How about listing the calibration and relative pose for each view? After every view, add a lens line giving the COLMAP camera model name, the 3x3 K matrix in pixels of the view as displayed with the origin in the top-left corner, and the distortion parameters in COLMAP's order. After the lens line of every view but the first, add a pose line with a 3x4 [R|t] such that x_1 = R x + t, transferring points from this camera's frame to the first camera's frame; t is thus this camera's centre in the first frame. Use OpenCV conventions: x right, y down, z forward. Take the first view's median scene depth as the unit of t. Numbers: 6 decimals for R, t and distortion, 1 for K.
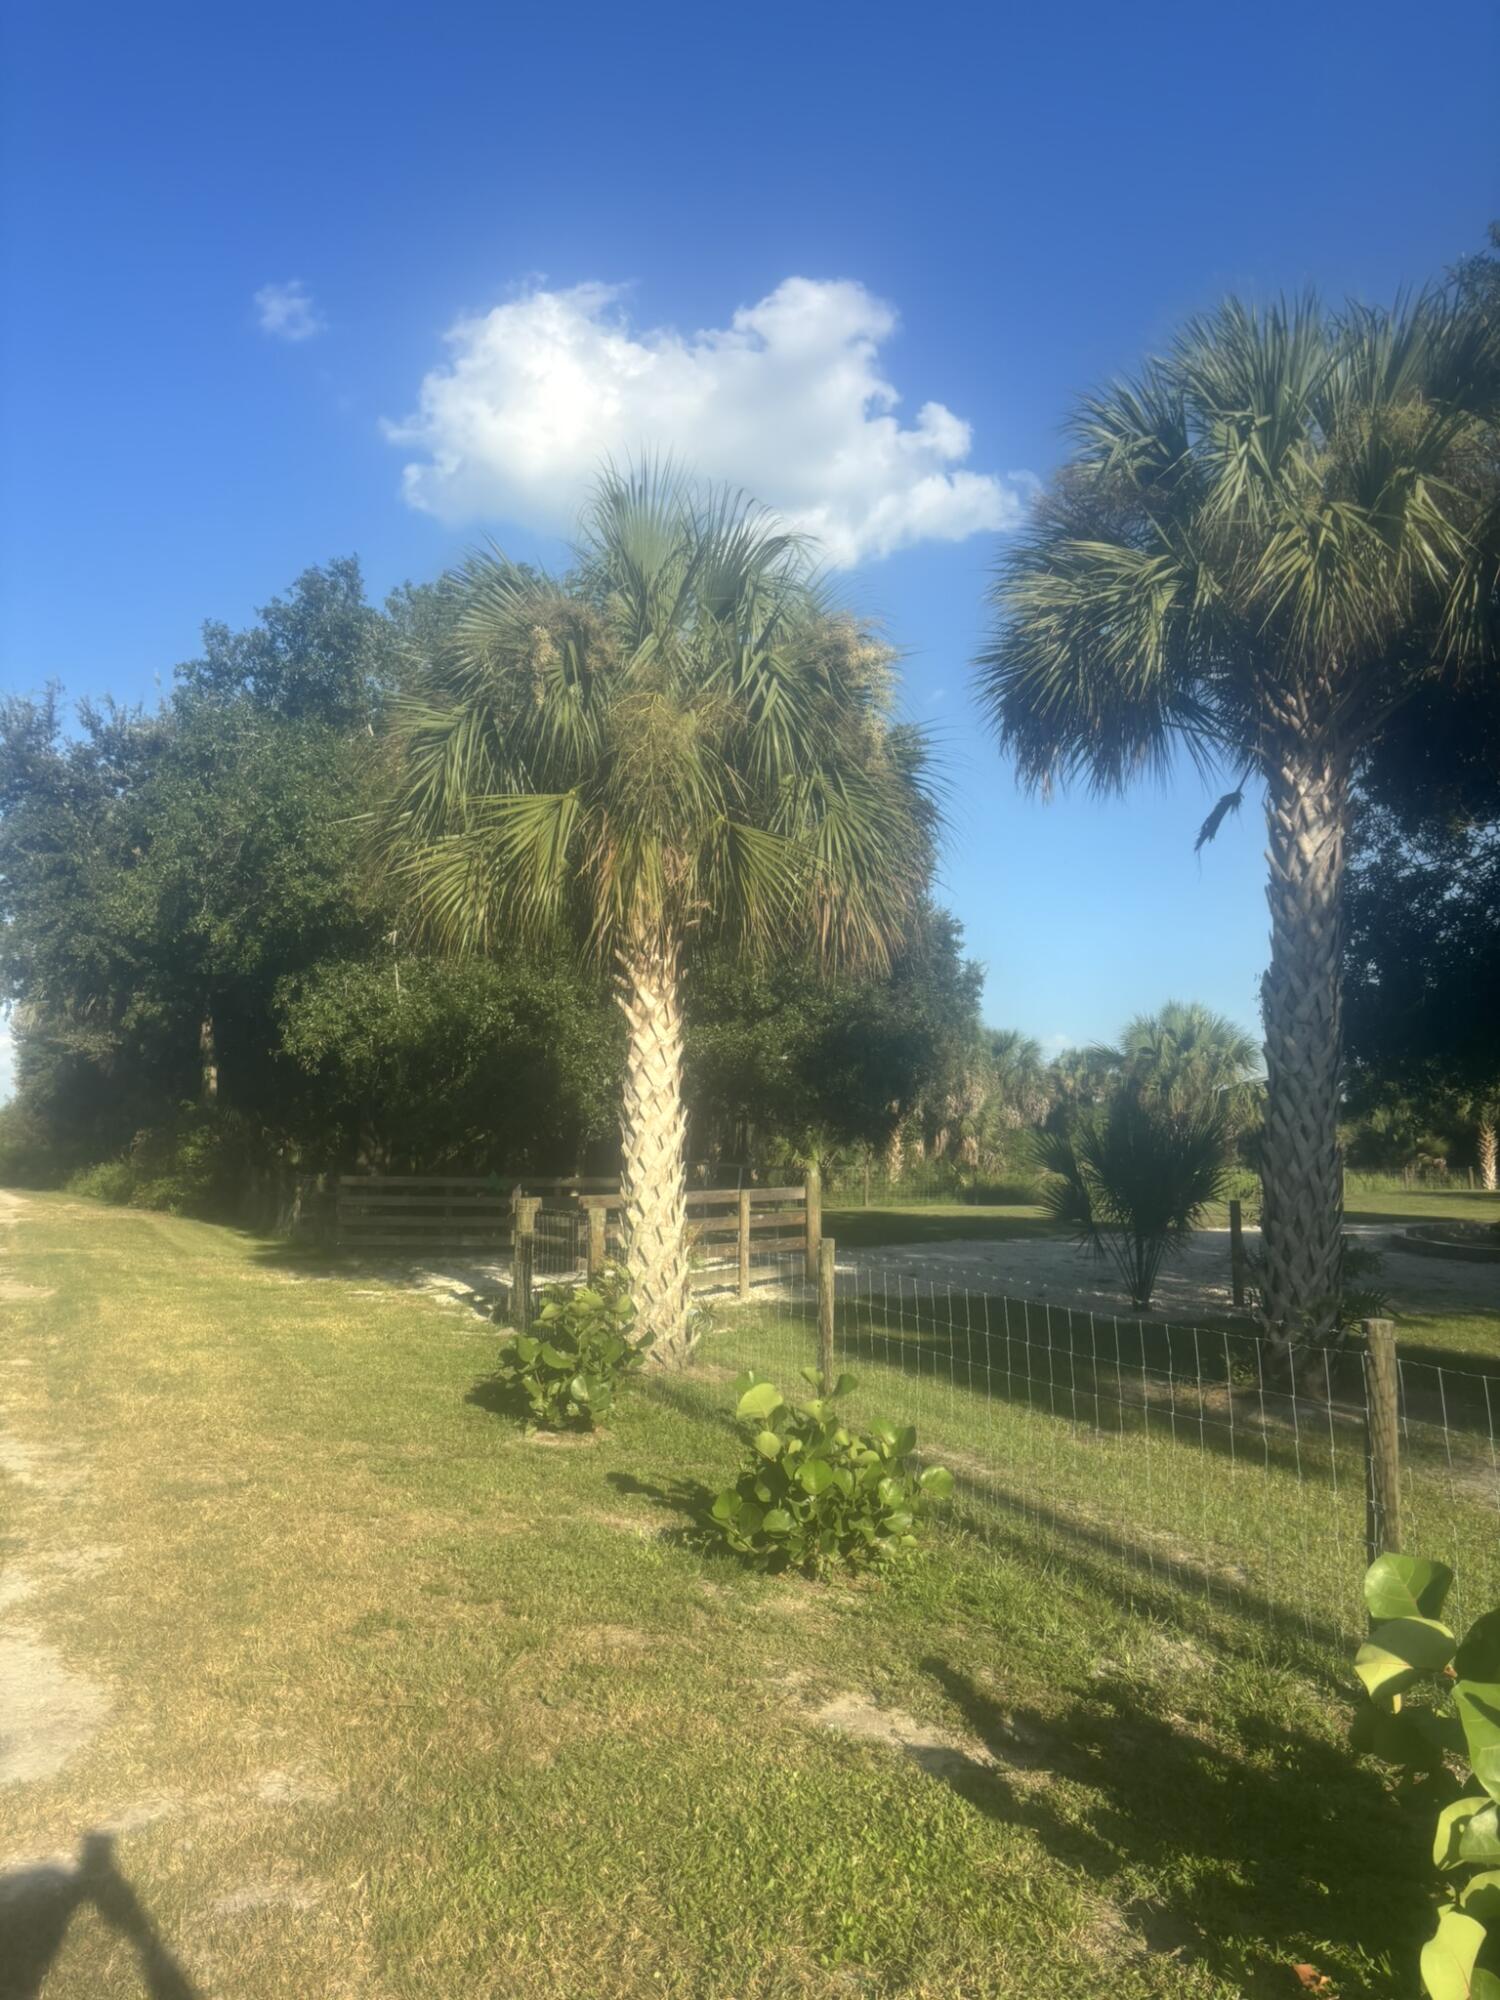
lens RADIAL K [[1516.0, 0, 745.3], [0, 1516.0, 998.2], [0, 0, 1]] dist [0.056329, -0.068505]
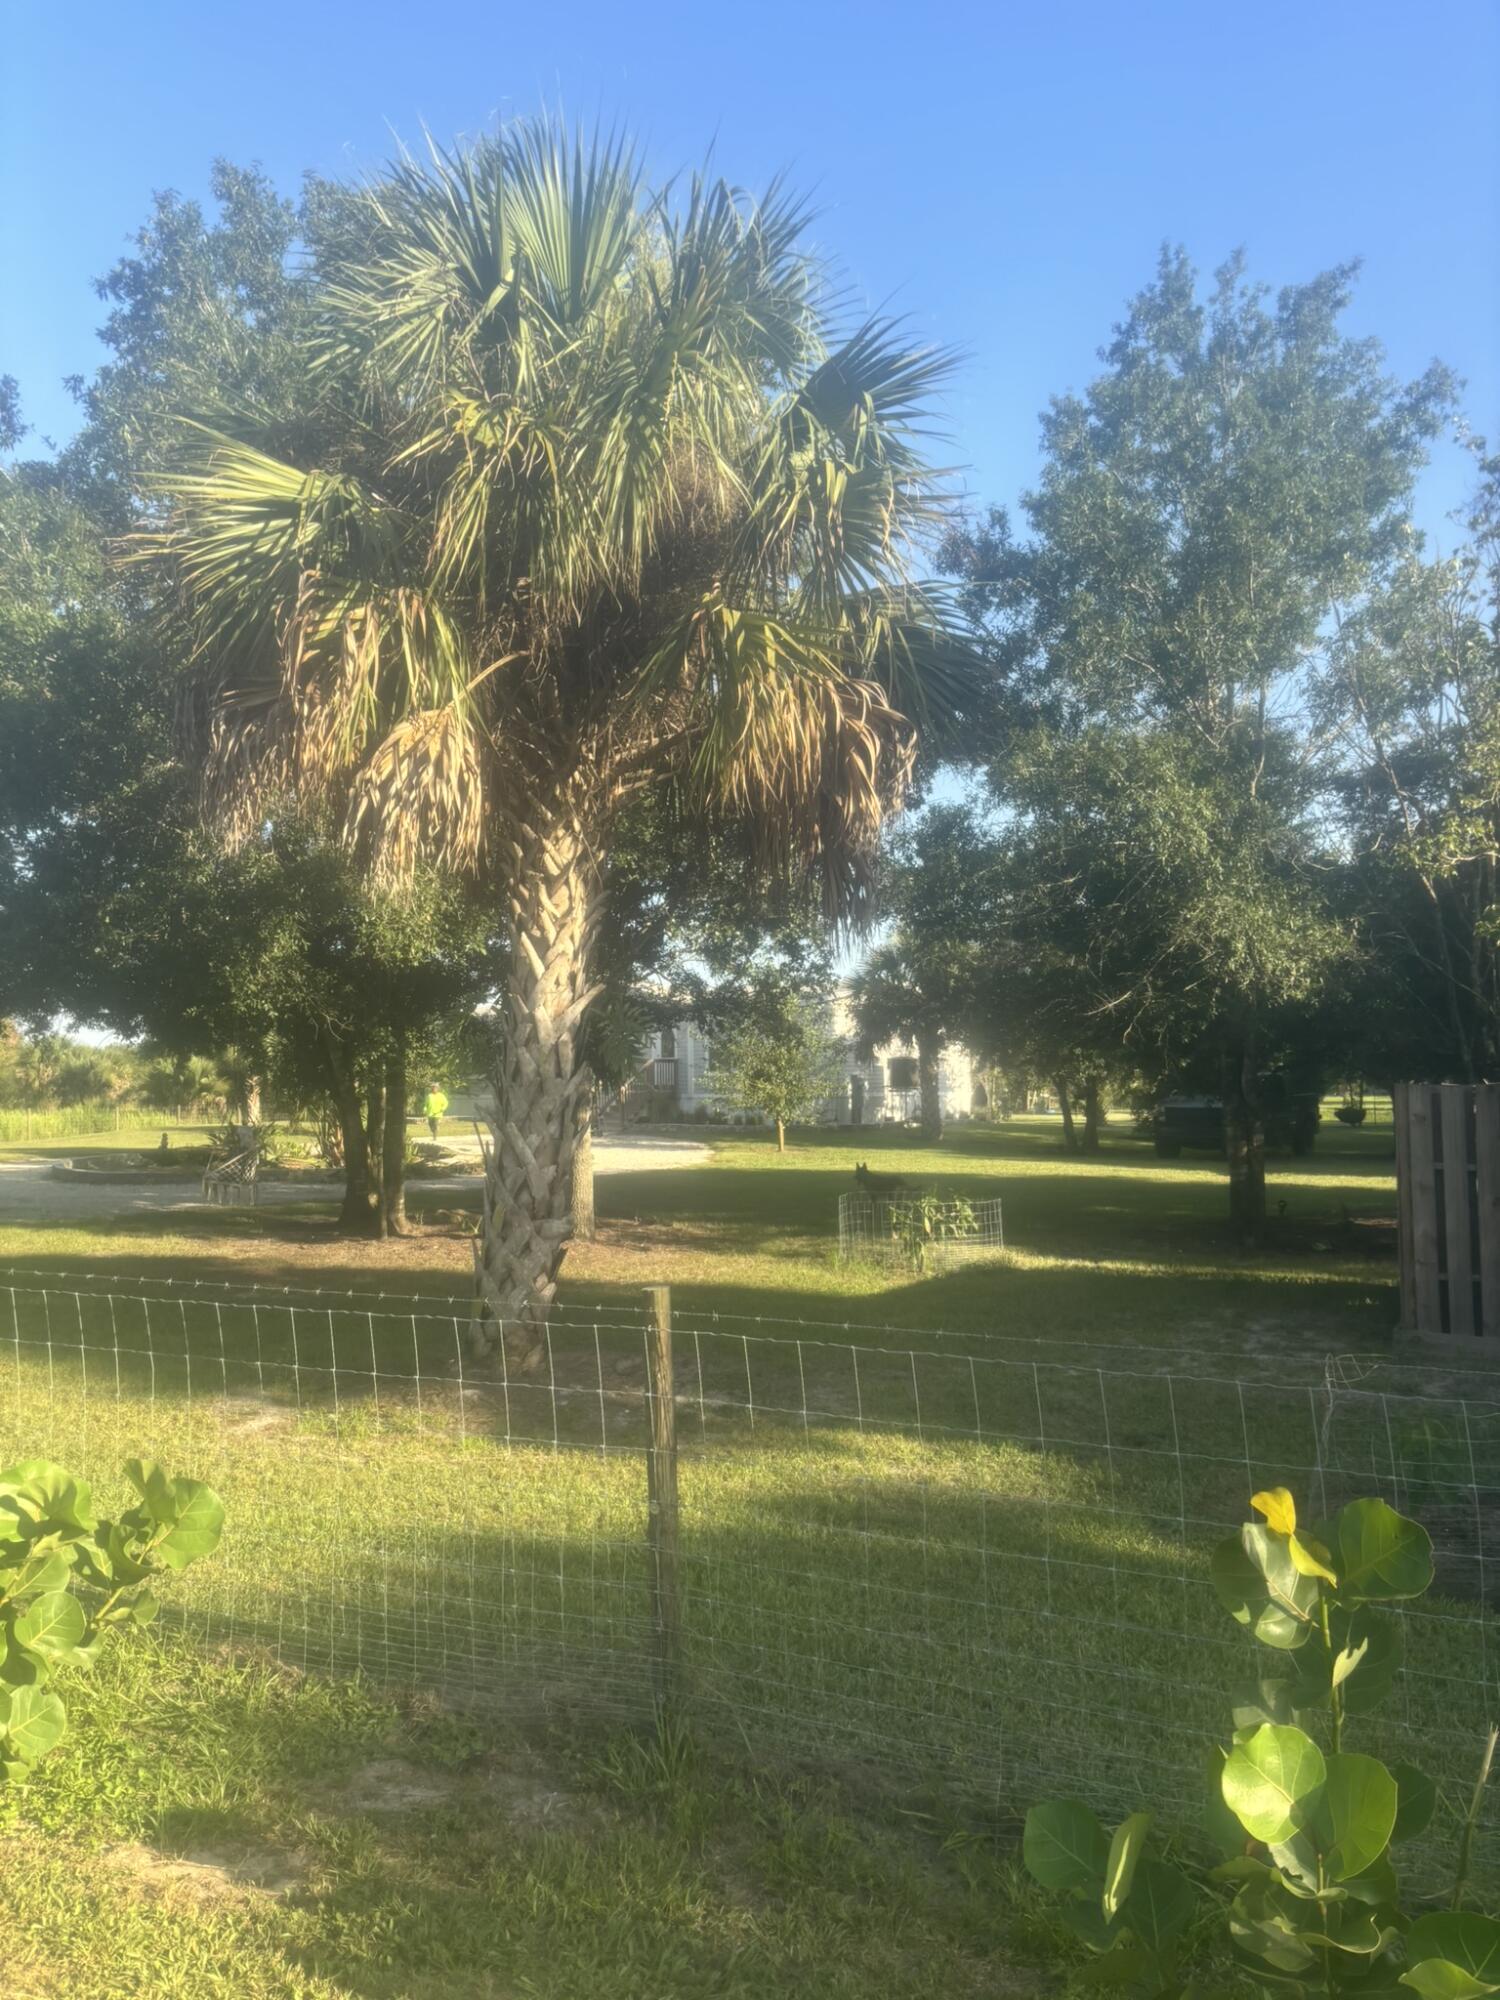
lens RADIAL K [[1516.0, 0, 743.7], [0, 1516.0, 1010.7], [0, 0, 1]] dist [0.056329, -0.068505]
pose [[0.771464, 0.018437, 0.636006, 0.225507], [-0.048395, 0.998385, 0.029761, -0.042823], [-0.634430, -0.053739, 0.771110, -0.449677]]
